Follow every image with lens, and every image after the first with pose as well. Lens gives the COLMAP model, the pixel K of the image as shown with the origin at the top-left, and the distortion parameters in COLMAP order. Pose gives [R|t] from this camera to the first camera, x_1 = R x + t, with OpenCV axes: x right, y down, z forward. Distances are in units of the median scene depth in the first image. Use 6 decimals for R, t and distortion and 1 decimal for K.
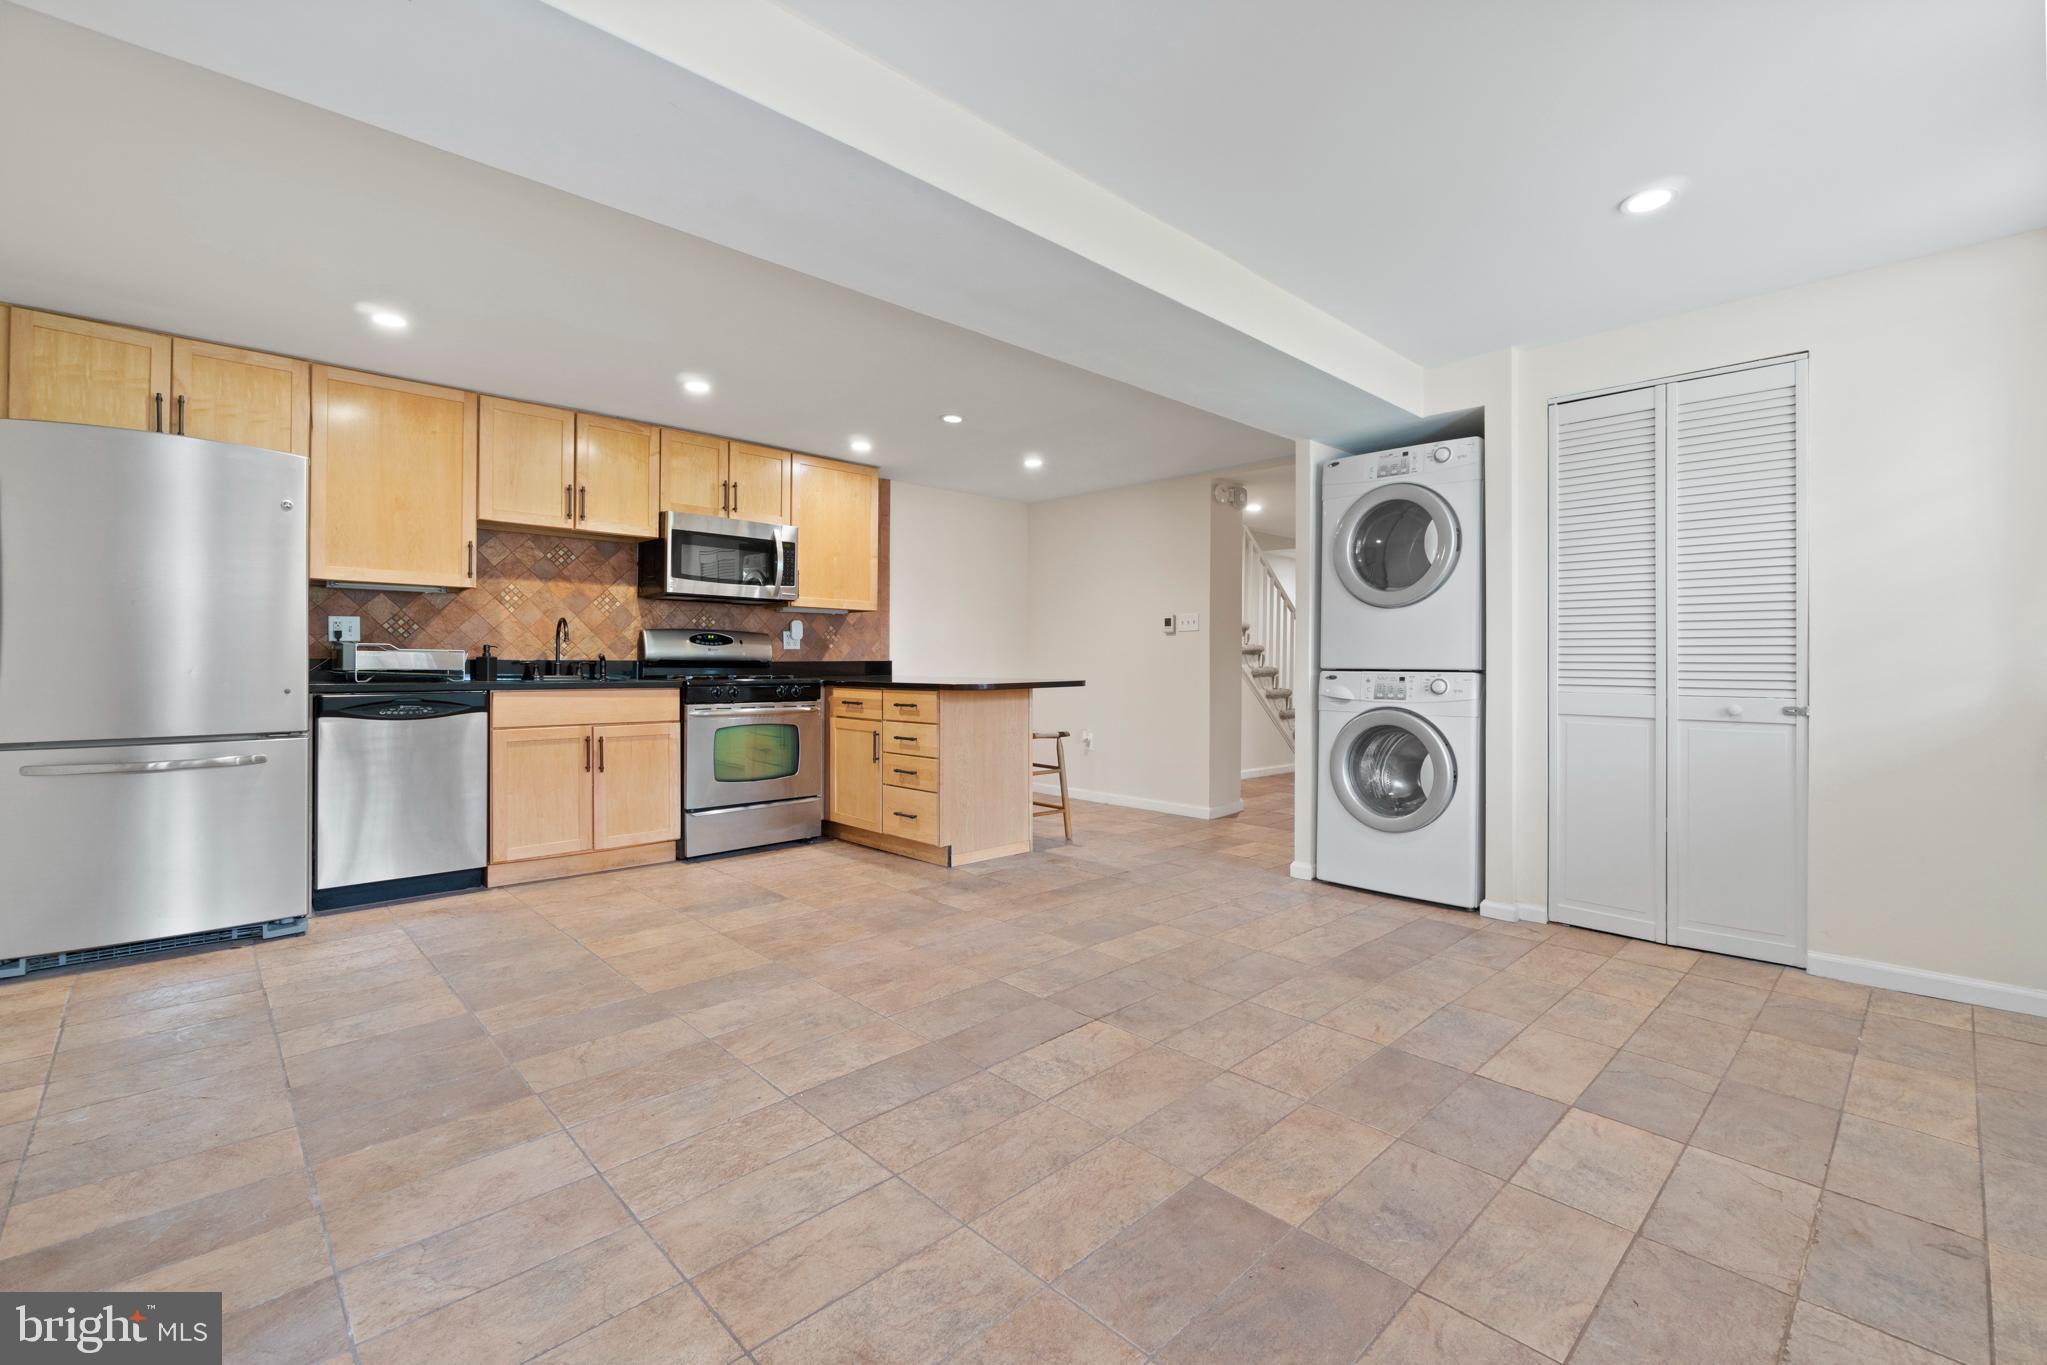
lens RADIAL K [[887.3, 0, 1015.4], [0, 887.3, 663.4], [0, 0, 1]] dist [-0.001711, 0.000728]
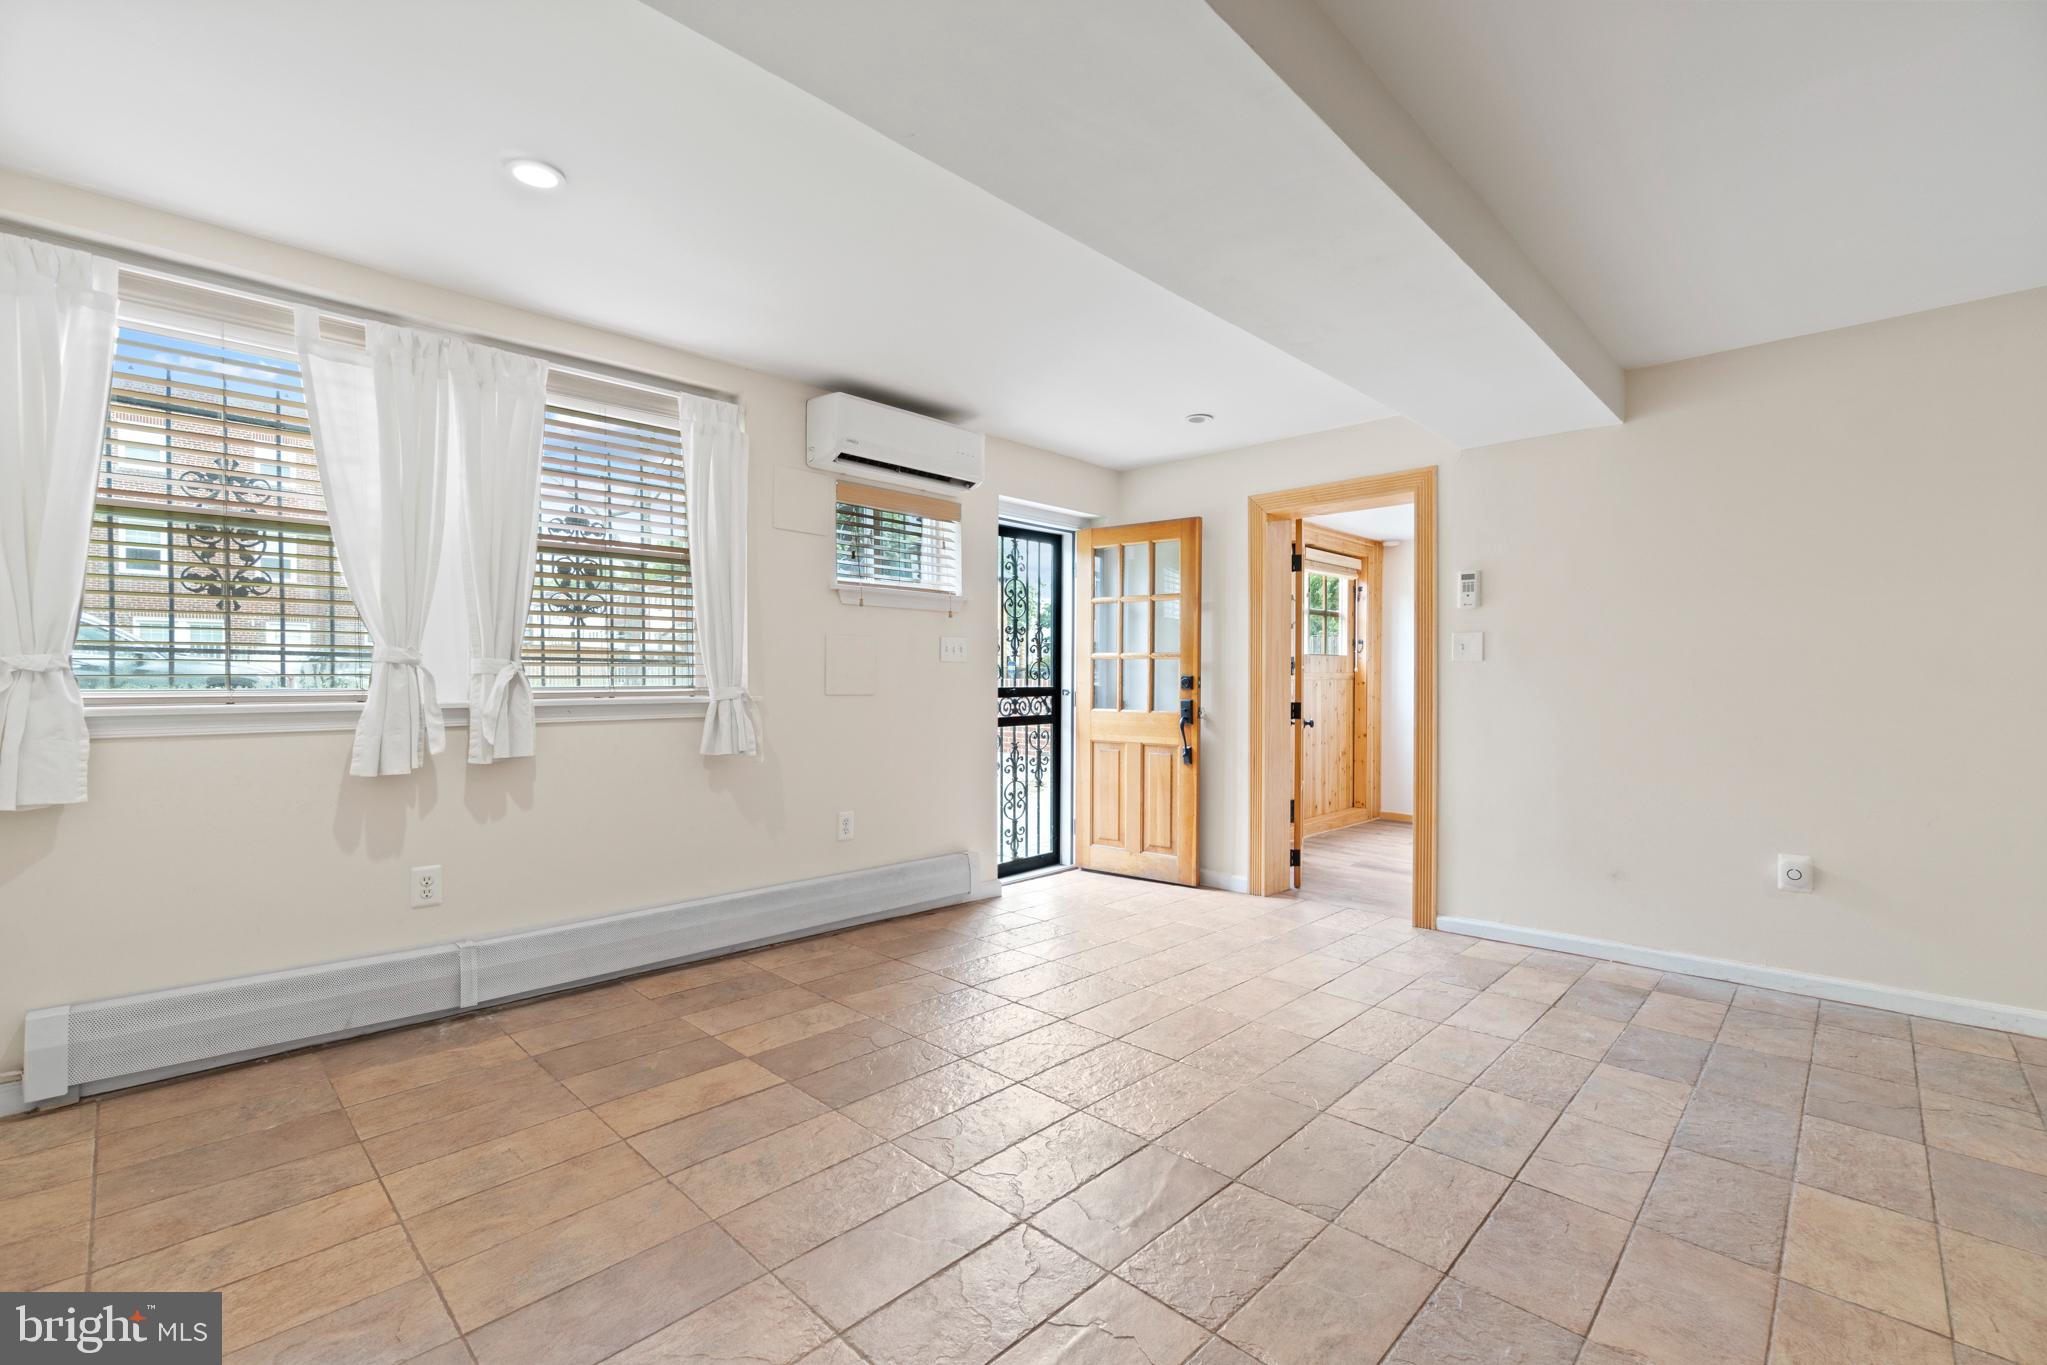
lens RADIAL K [[877.5, 0, 1016.1], [0, 877.5, 679.6], [0, 0, 1]] dist [-0.003491, 0.000757]
pose [[-0.999092, -0.008918, -0.041669, 0.153732], [-0.008984, 0.999959, 0.001402, -0.012728], [0.041655, 0.001775, -0.999130, 1.095336]]
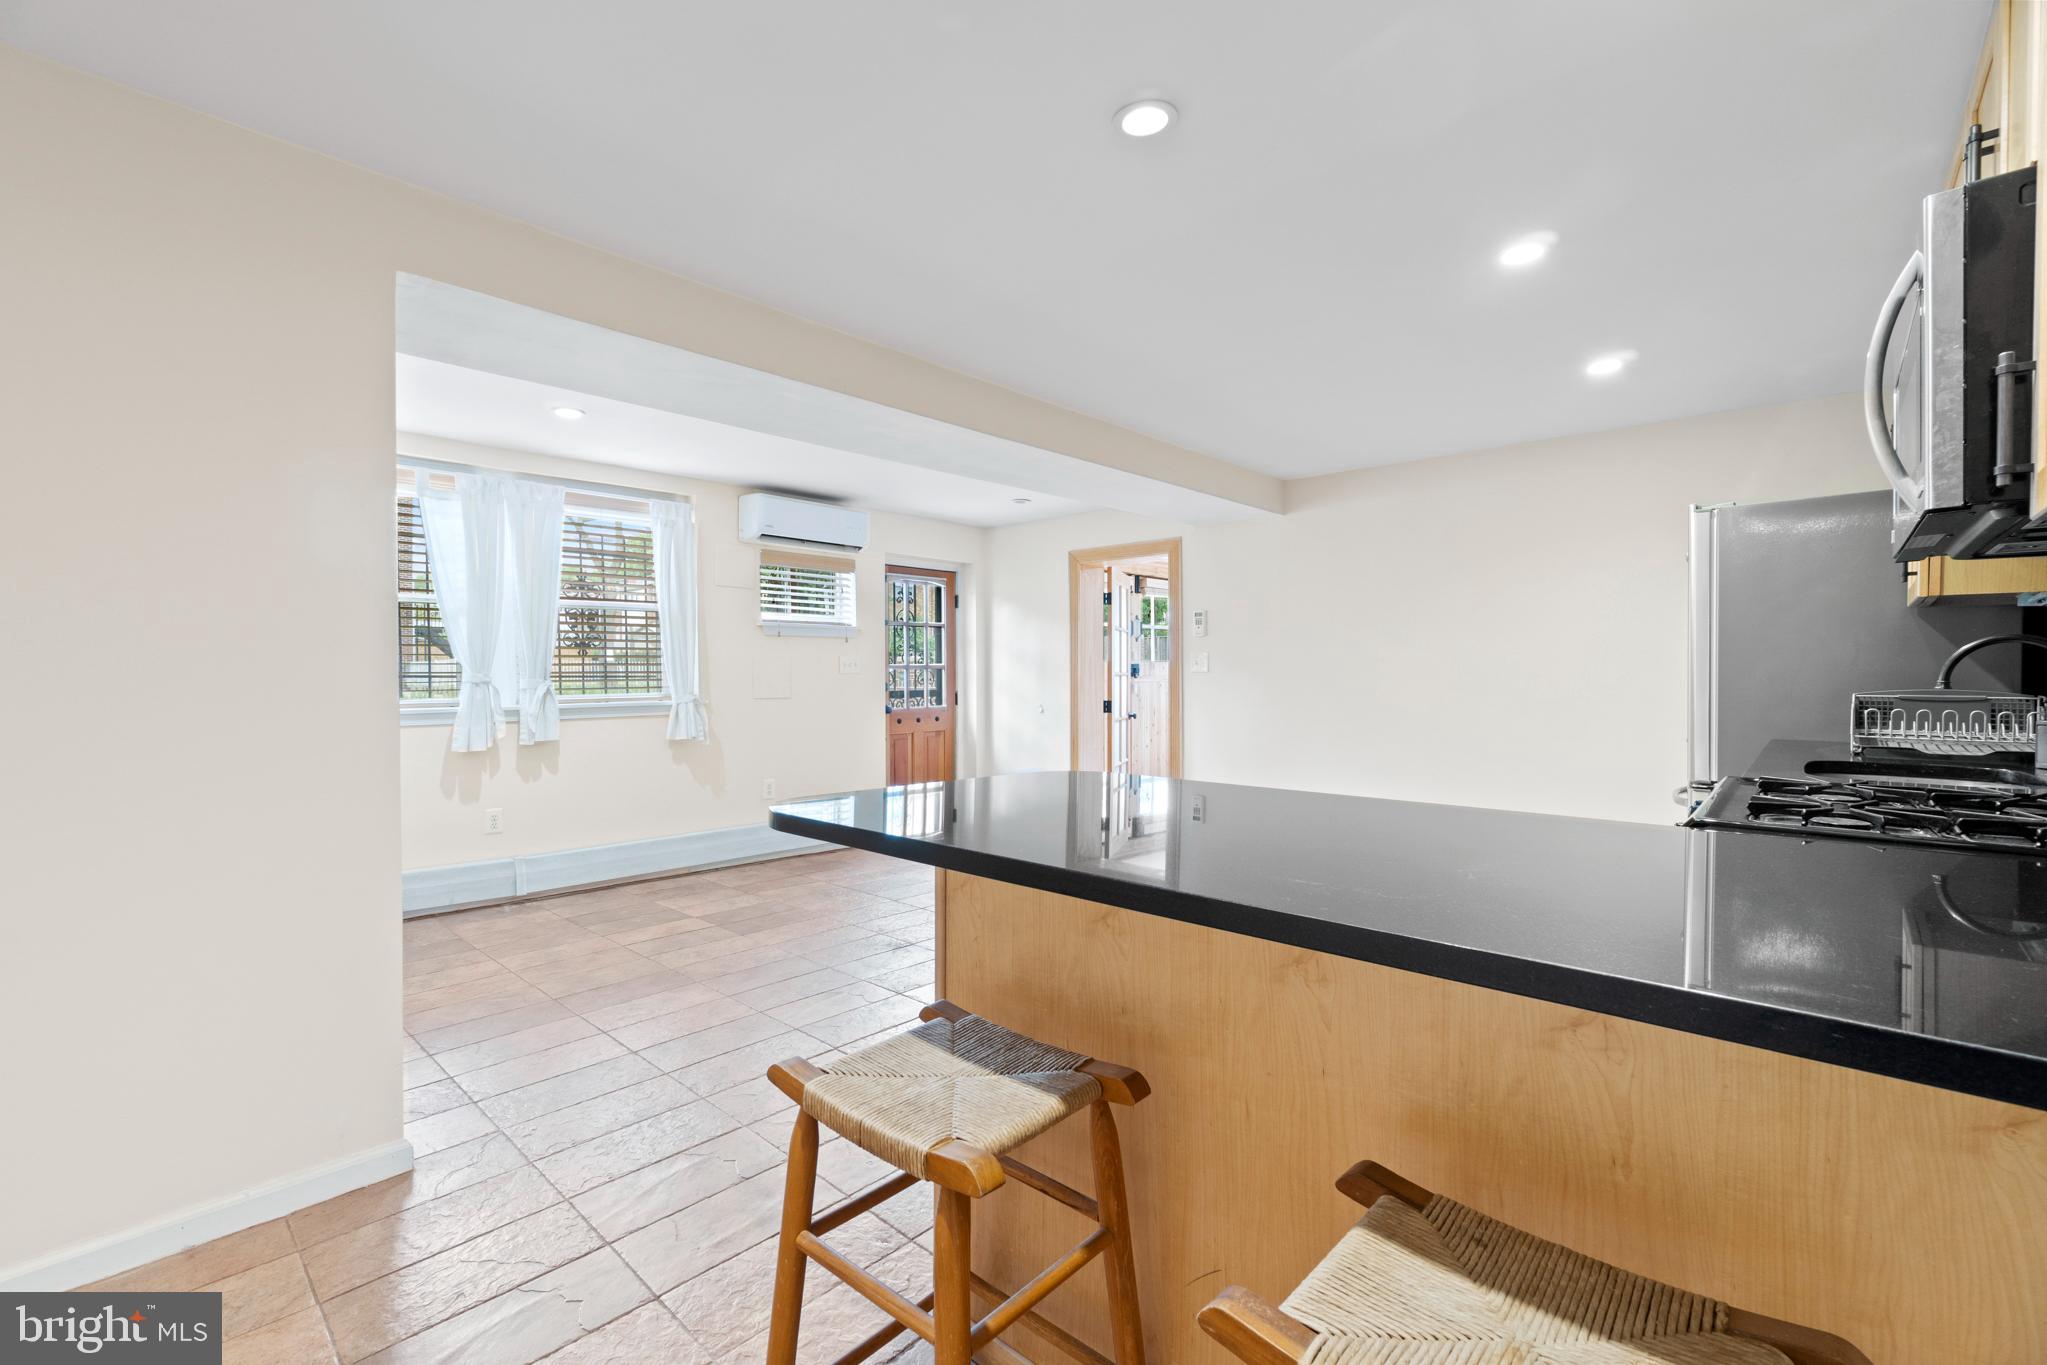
lens RADIAL K [[877.5, 0, 1016.1], [0, 877.5, 679.6], [0, 0, 1]] dist [-0.003491, 0.000757]
pose [[-0.997566, -0.003000, -0.069662, 0.013652], [-0.003541, 0.999965, 0.007646, -0.033689], [0.069637, 0.007874, -0.997541, 1.514770]]
